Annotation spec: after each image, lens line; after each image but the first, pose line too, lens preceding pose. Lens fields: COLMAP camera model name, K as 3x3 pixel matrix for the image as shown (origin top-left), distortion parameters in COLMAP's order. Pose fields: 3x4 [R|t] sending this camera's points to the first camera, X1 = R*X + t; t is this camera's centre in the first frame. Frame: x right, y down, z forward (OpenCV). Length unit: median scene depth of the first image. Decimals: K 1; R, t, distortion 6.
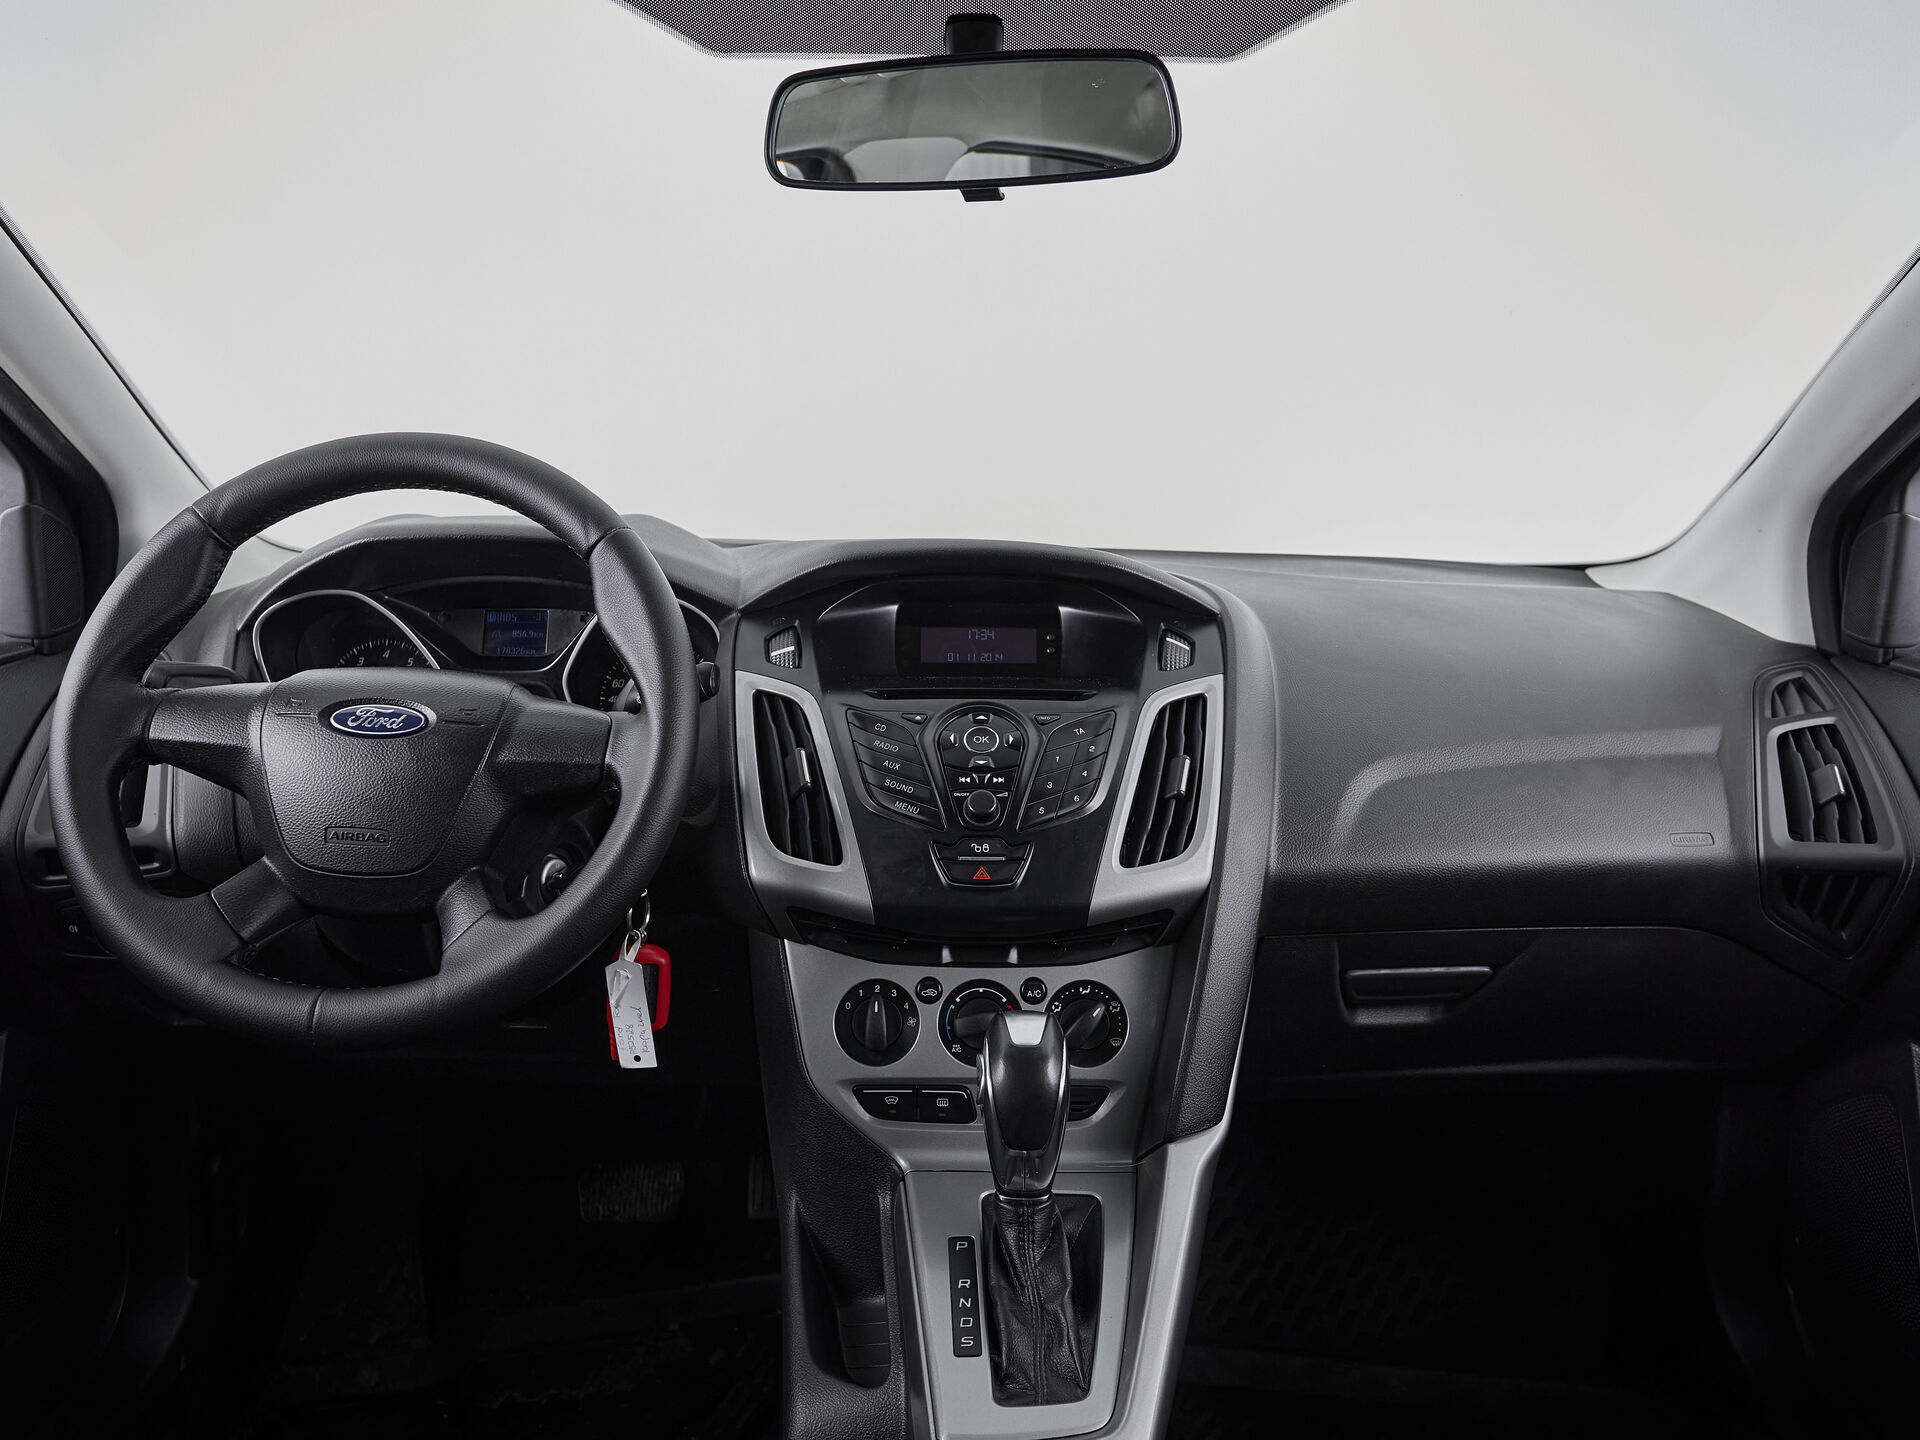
lens RADIAL K [[1429.9, 0, 960.0], [0, 1429.9, 720.0], [0, 0, 1]] dist [-0.001112, 0.001322]
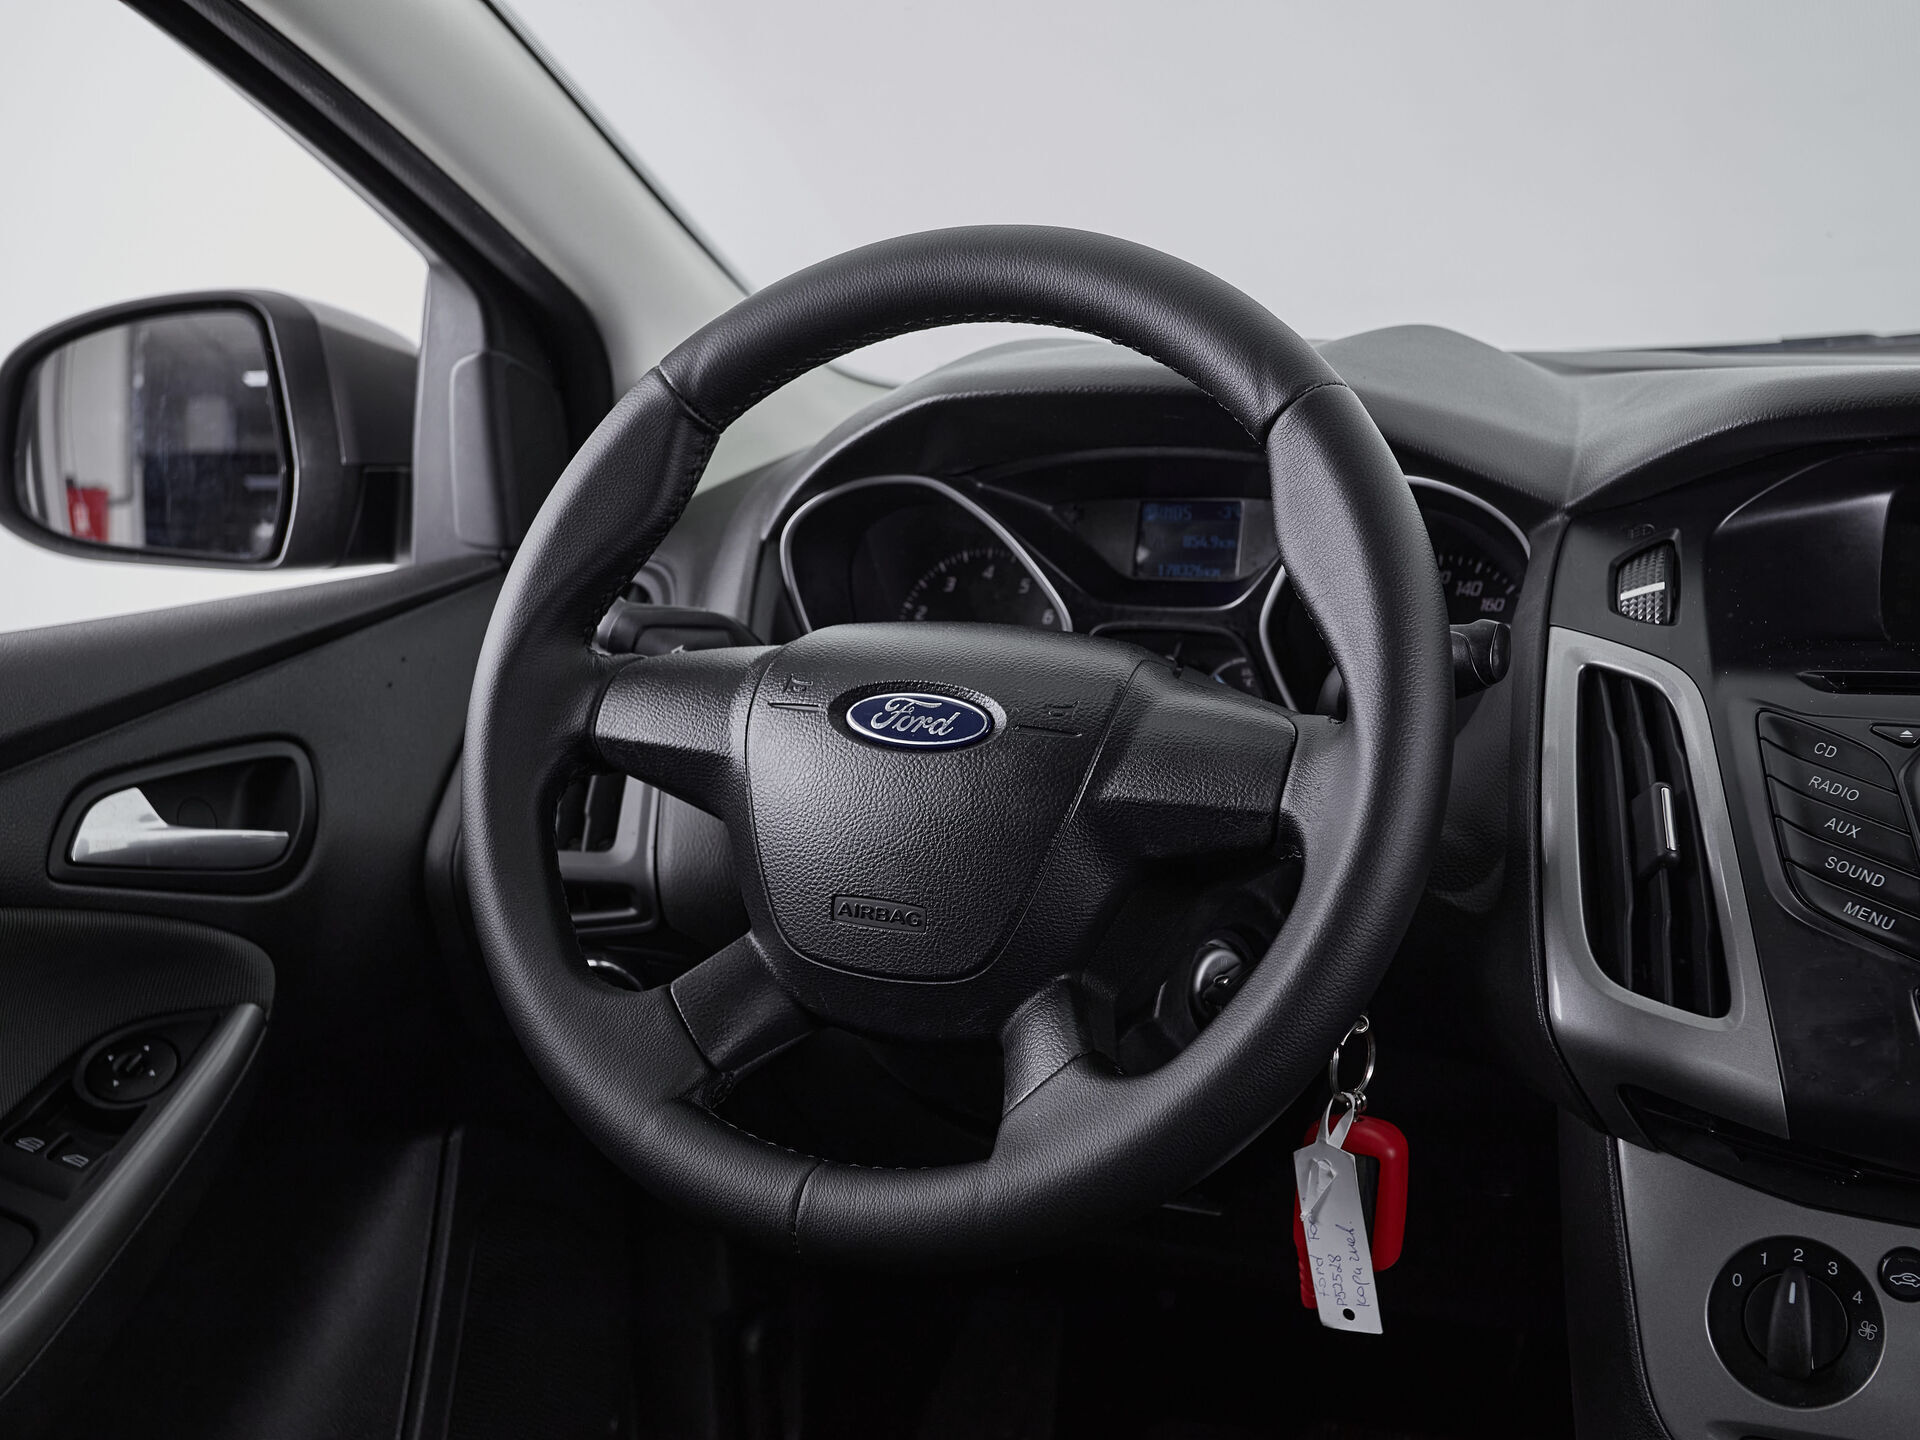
lens RADIAL K [[2417.9, 0, 945.2], [0, 2417.9, 730.3], [0, 0, 1]] dist [0.017714, 0.080025]
pose [[0.898162, 0.040676, -0.437779, 0.042273], [-0.016036, 0.998079, 0.059836, -0.049749], [0.439372, -0.046723, 0.897089, 0.084153]]
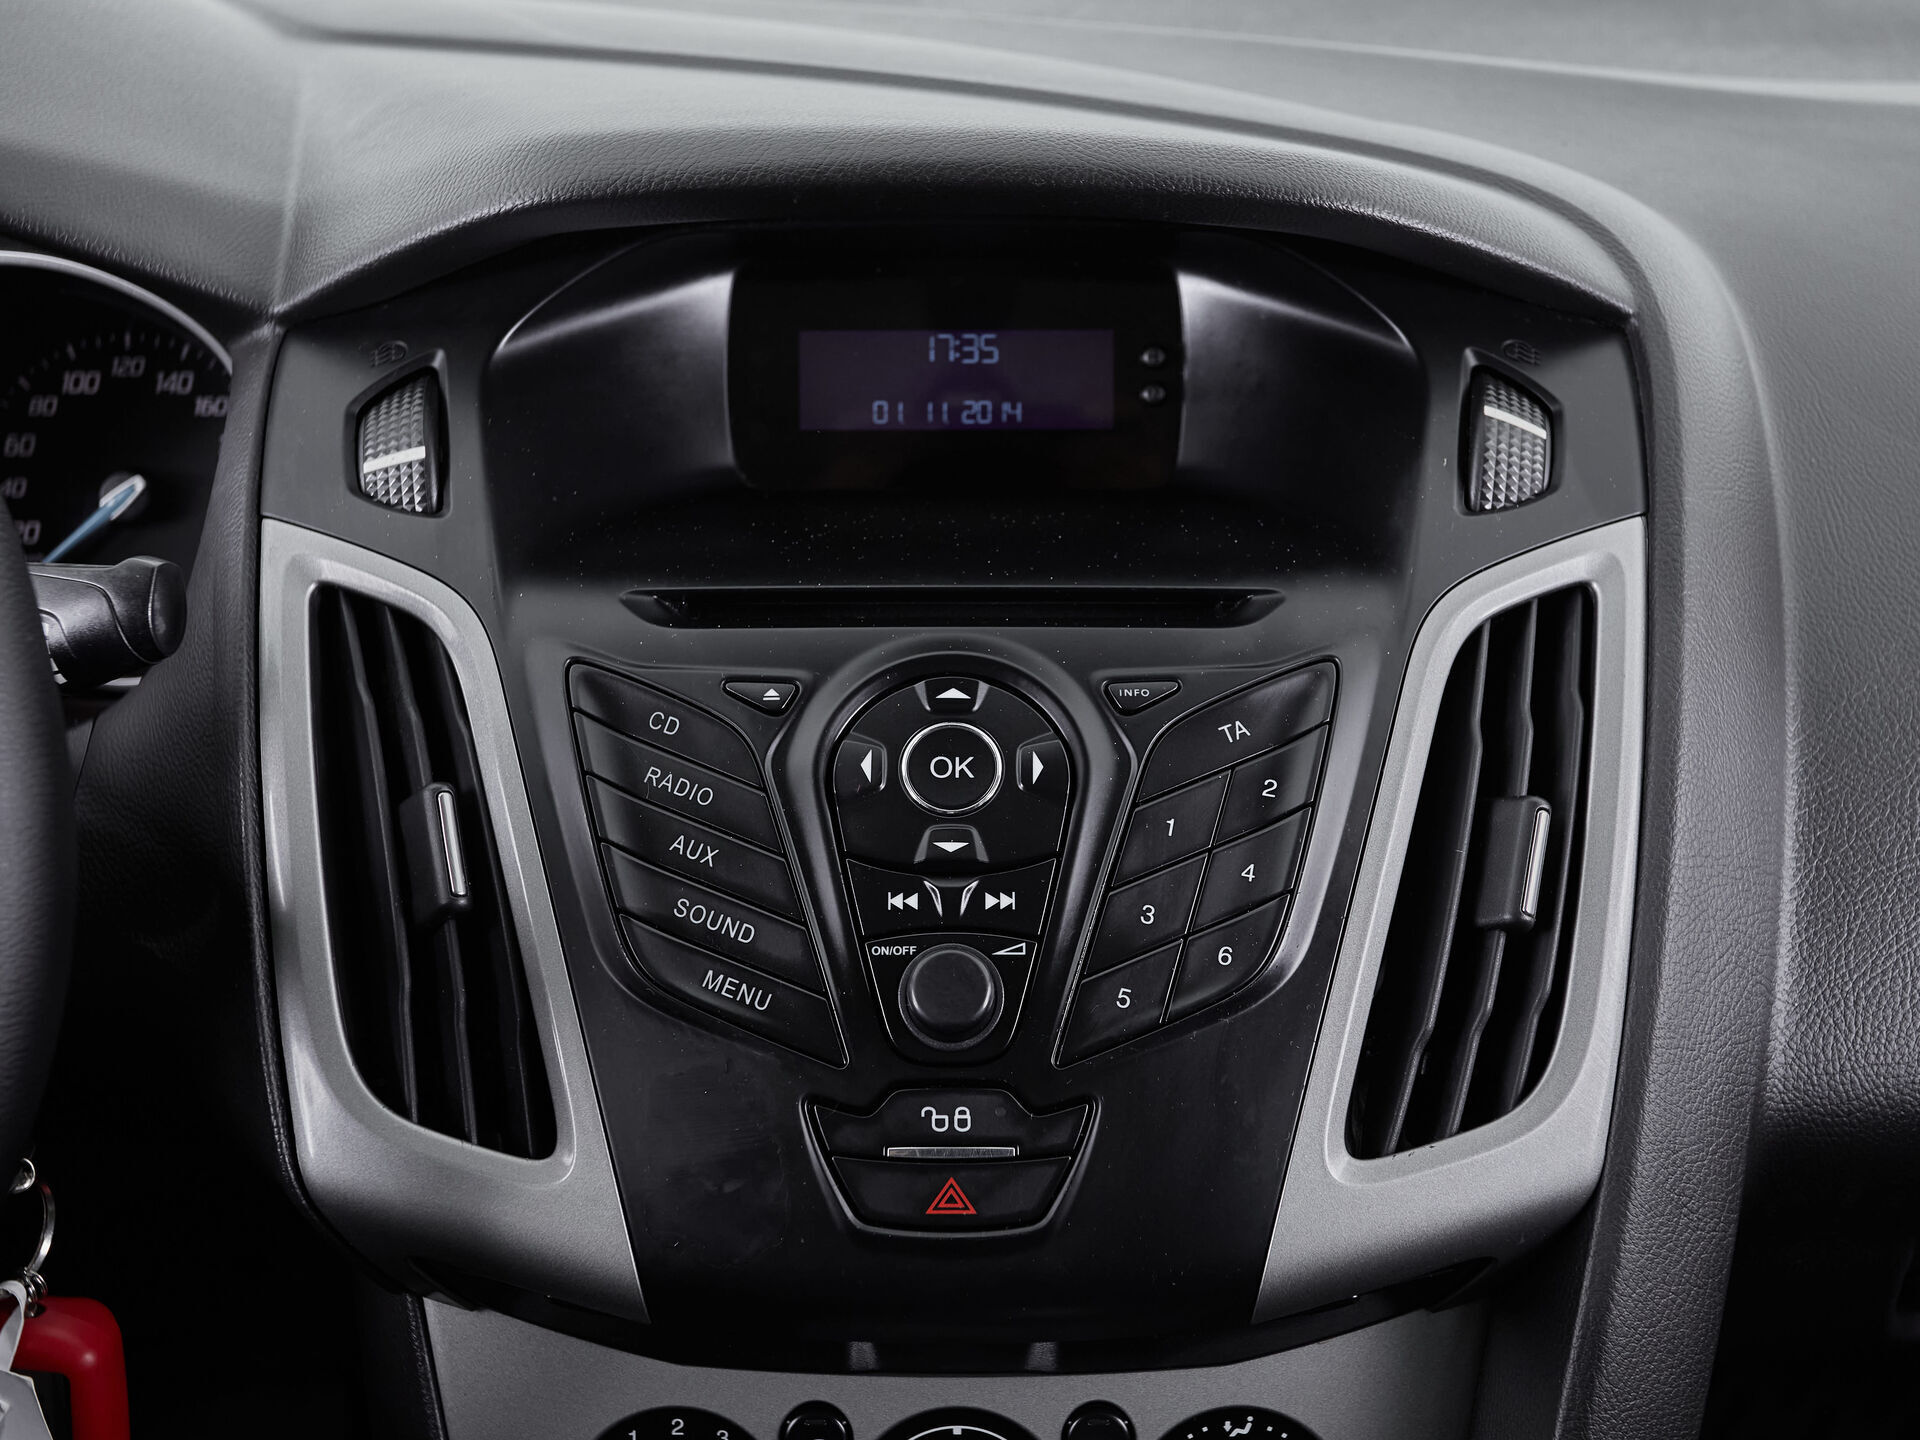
lens RADIAL K [[2417.9, 0, 945.2], [0, 2417.9, 730.3], [0, 0, 1]] dist [0.017714, 0.080025]
pose [[0.999863, -0.004529, -0.015906, 0.022927], [0.008696, 0.962054, 0.272720, -0.156984], [0.014067, -0.272821, 0.961962, 0.440446]]
